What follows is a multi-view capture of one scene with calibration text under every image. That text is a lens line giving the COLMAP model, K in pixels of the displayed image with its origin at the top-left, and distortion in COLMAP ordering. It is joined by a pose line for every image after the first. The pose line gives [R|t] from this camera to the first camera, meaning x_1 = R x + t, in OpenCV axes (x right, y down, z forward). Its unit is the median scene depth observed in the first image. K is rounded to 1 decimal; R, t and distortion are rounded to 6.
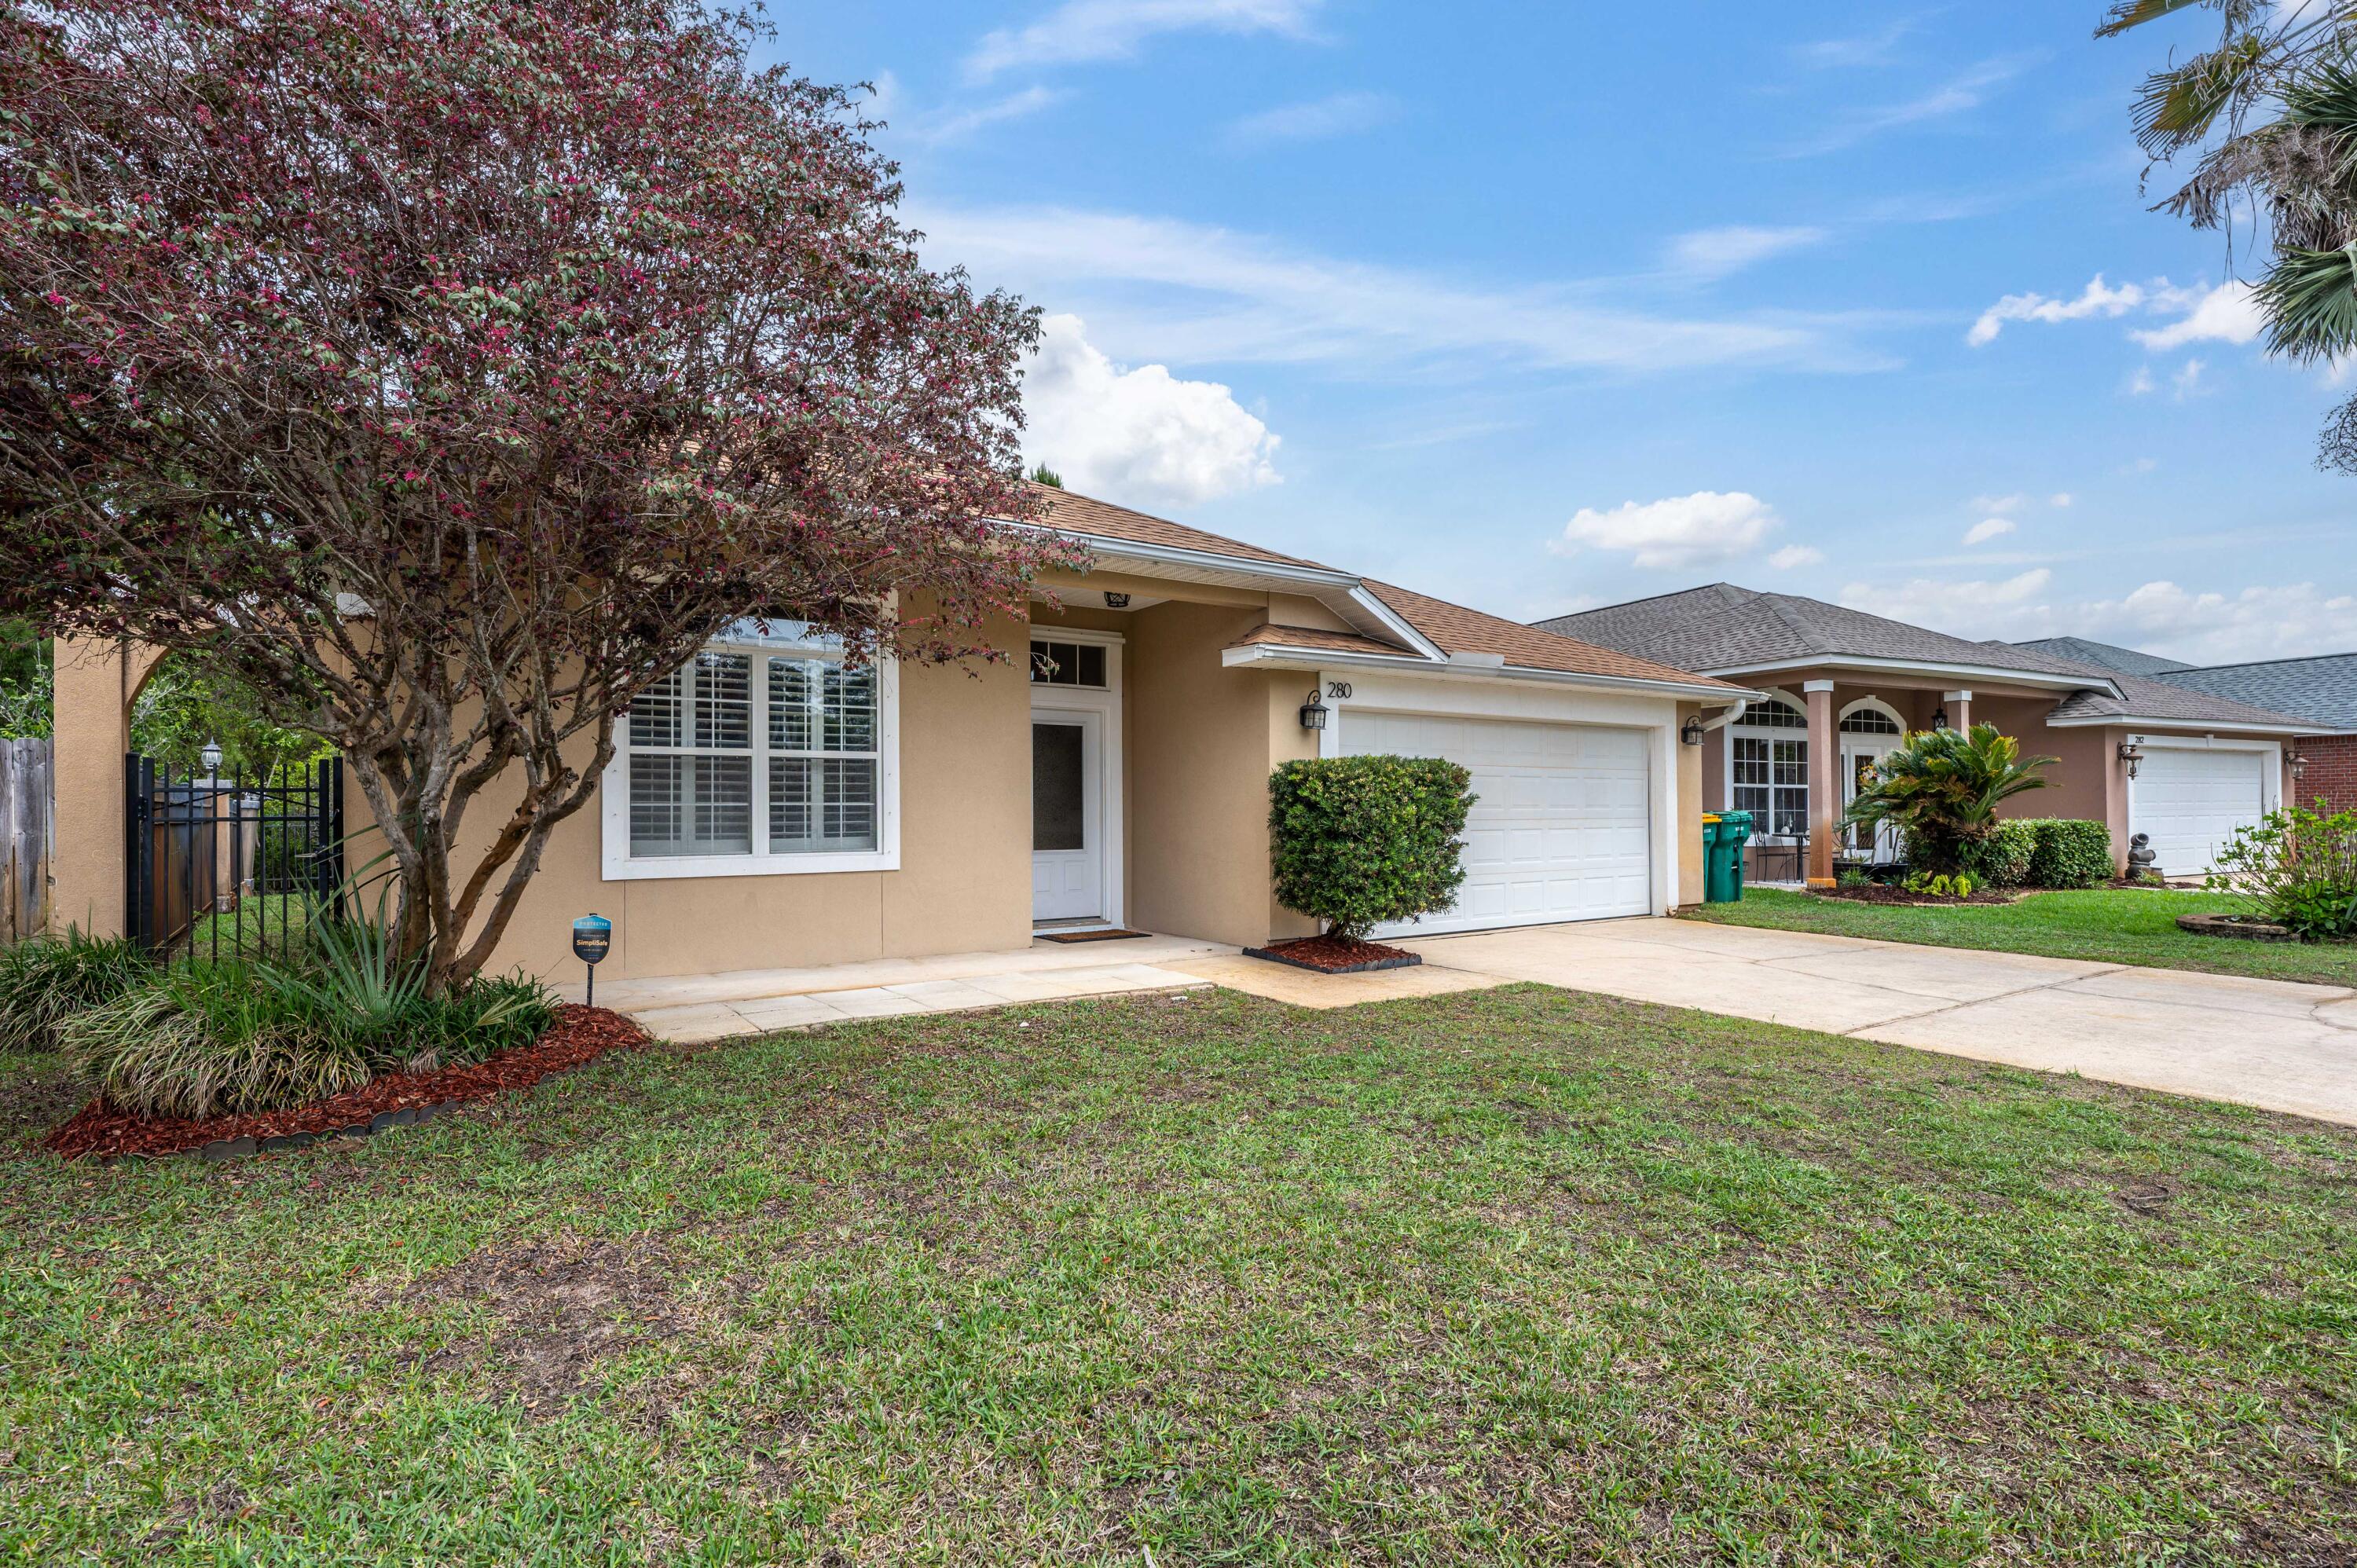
lens RADIAL K [[1149.3, 0, 1183.8], [0, 1149.3, 792.7], [0, 0, 1]] dist [0.000803, -0.000195]
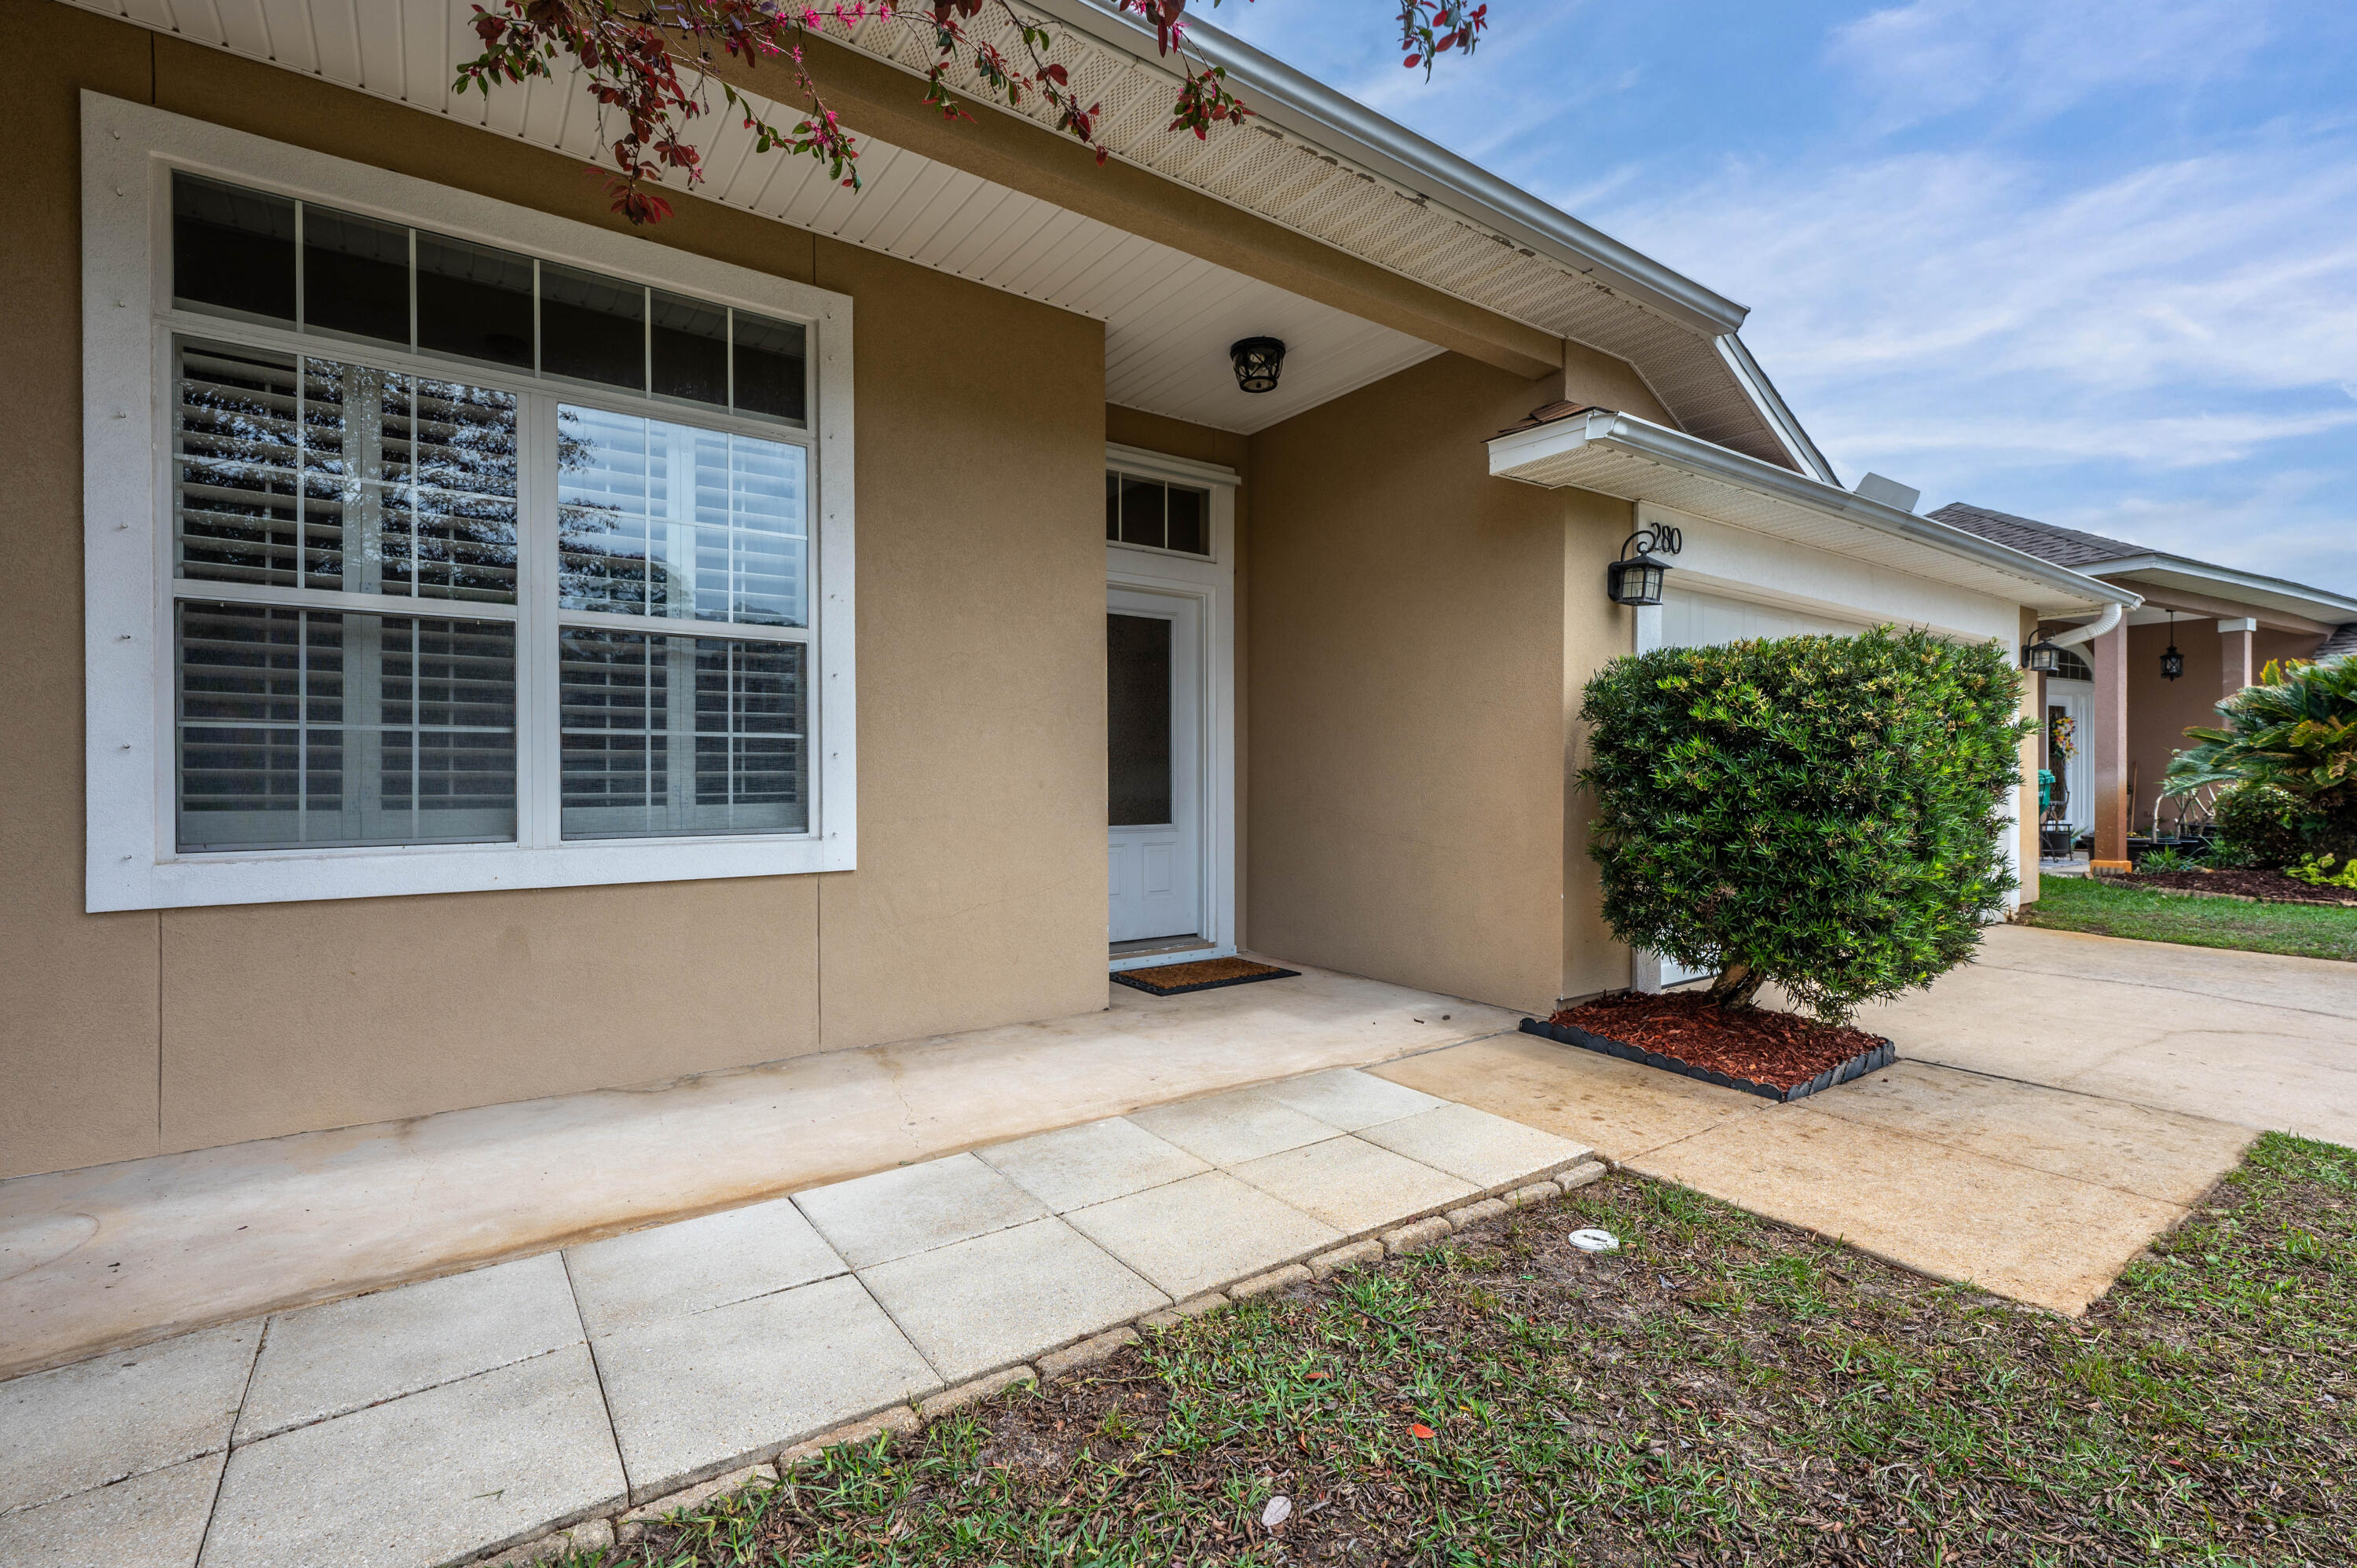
lens RADIAL K [[1044.9, 0, 1171.4], [0, 1044.9, 779.4], [0, 0, 1]] dist [0.000517, -0.000495]
pose [[0.999707, 0.003055, 0.024023, -0.120984], [-0.003474, 0.999842, 0.017453, 0.019393], [-0.023966, -0.017532, 0.999559, 0.541243]]
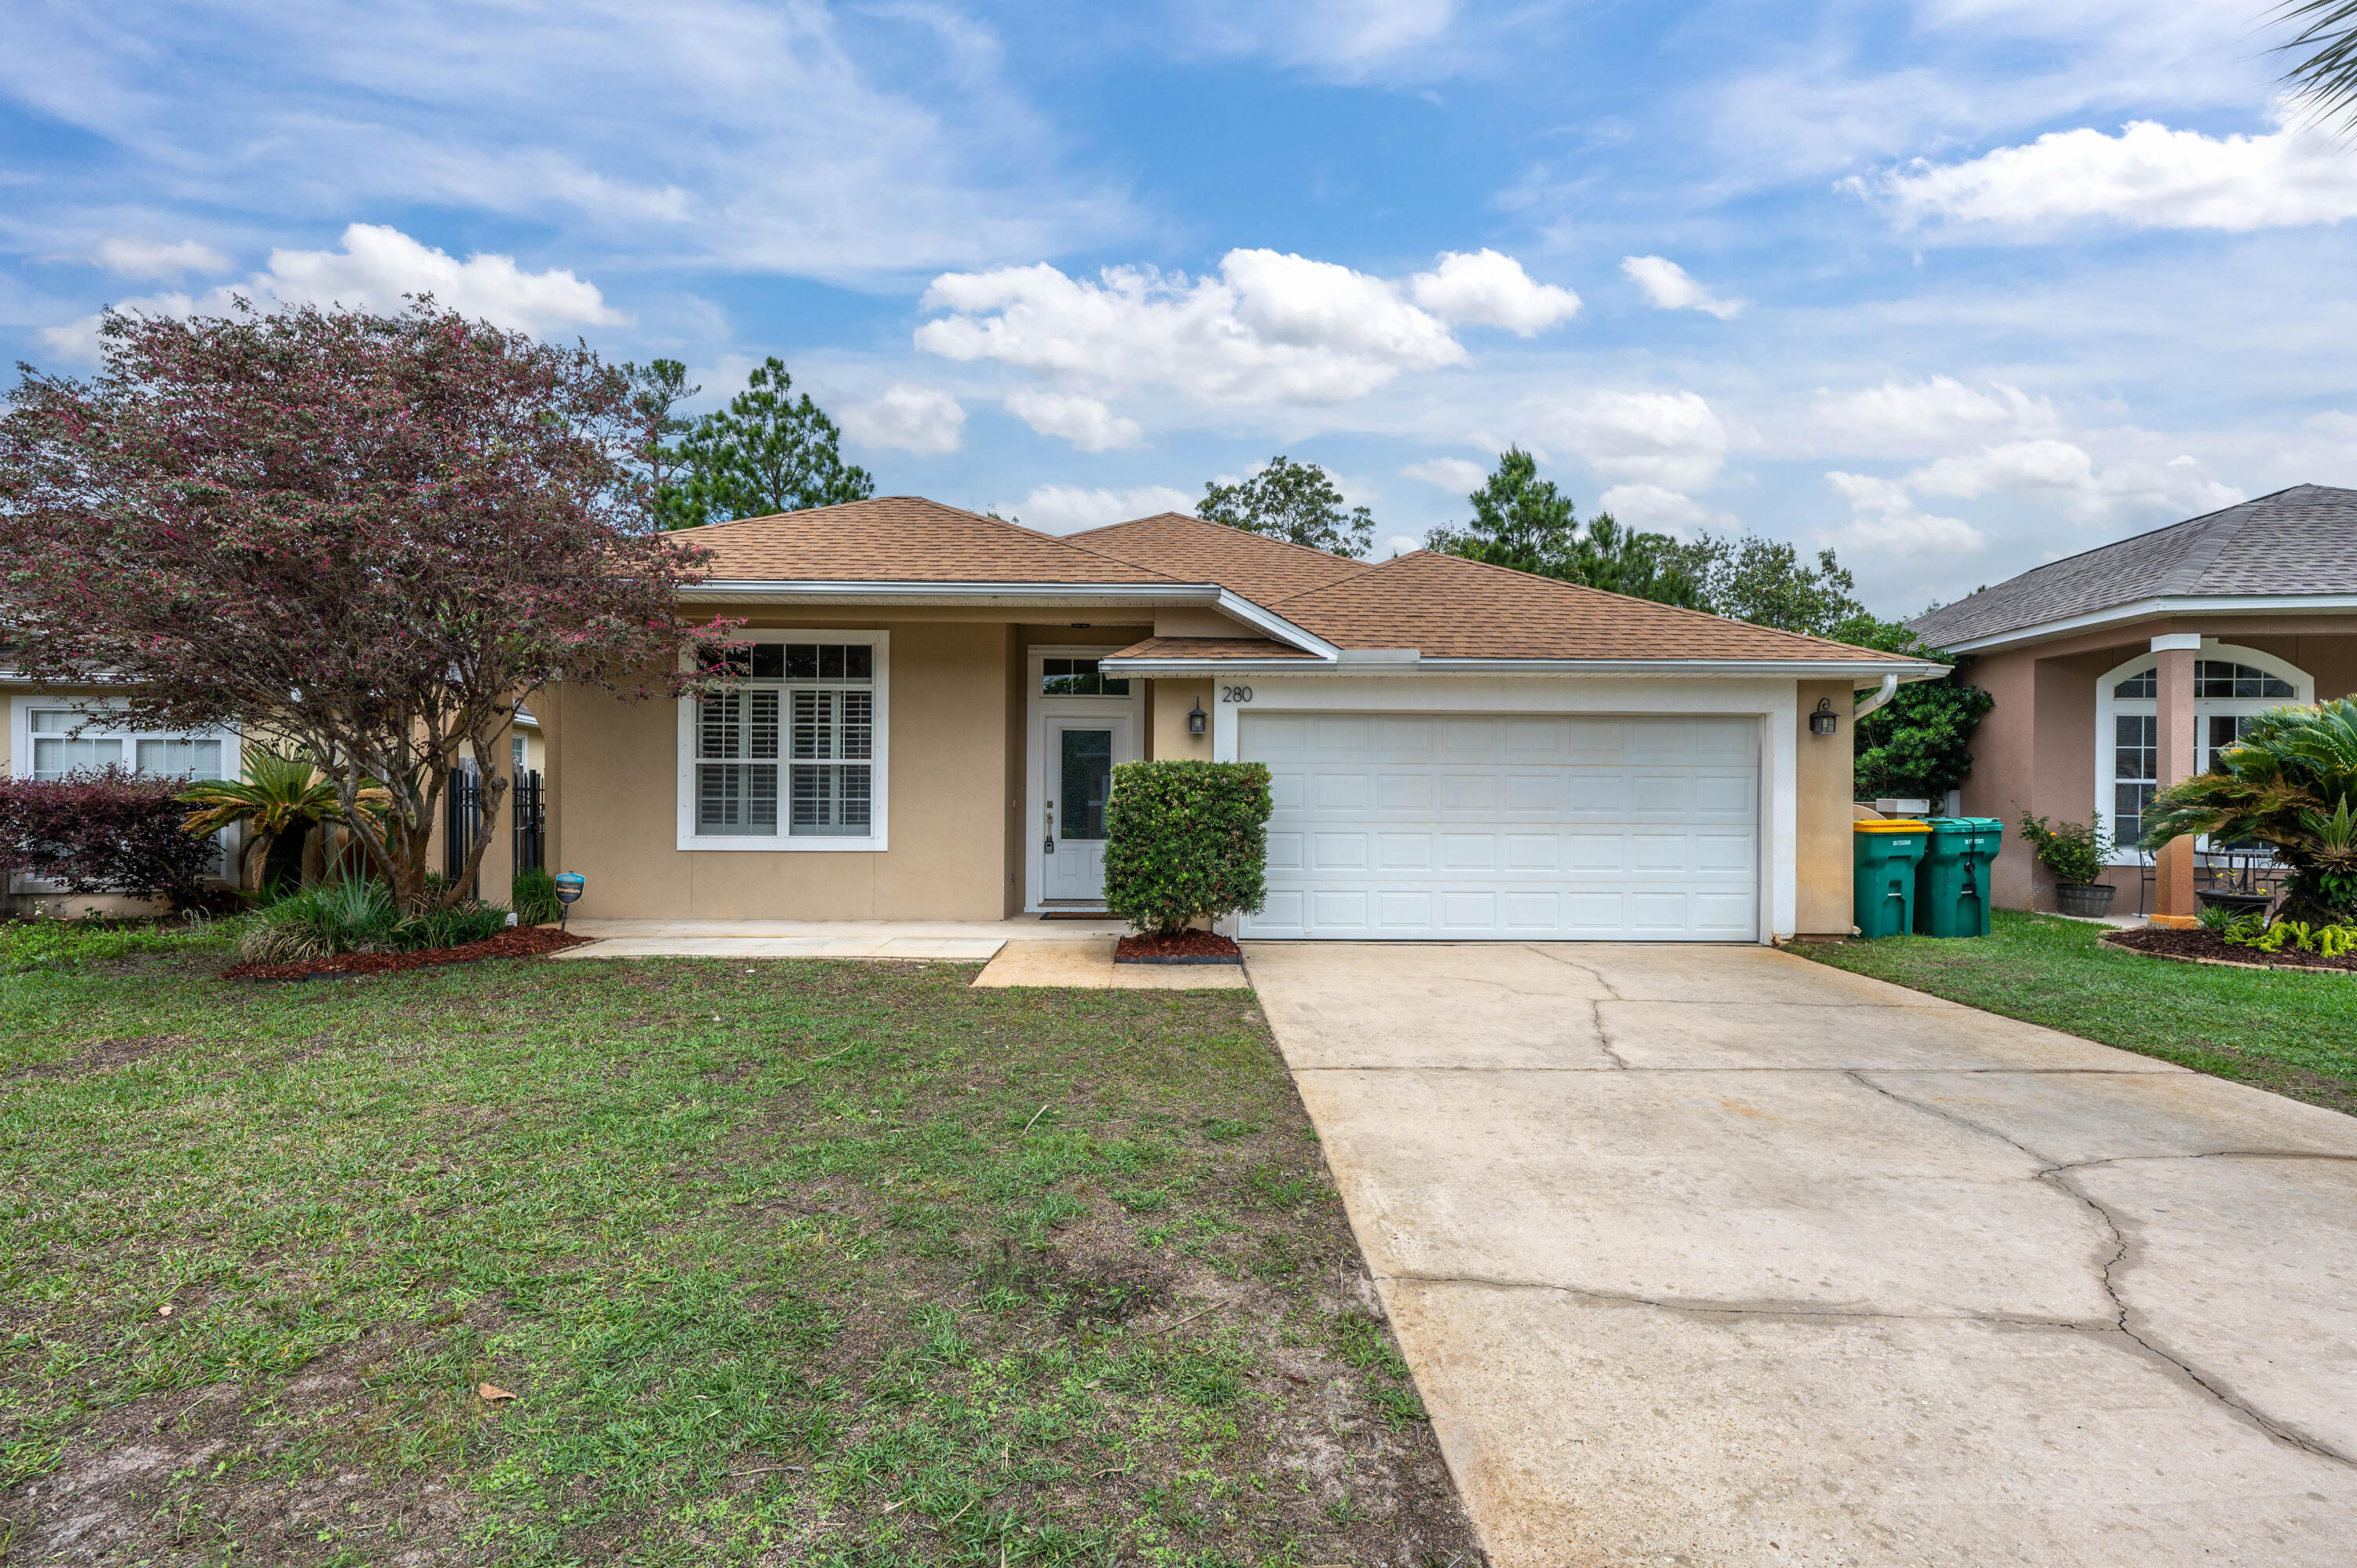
lens RADIAL K [[1100.0, 0, 1180.8], [0, 1100.0, 784.6], [0, 0, 1]] dist [-0.000959, -0.000502]
pose [[0.830558, 0.008210, -0.556872, 0.689737], [-0.001357, 0.999918, 0.012717, -0.022692], [0.556931, -0.009807, 0.830501, 0.166269]]
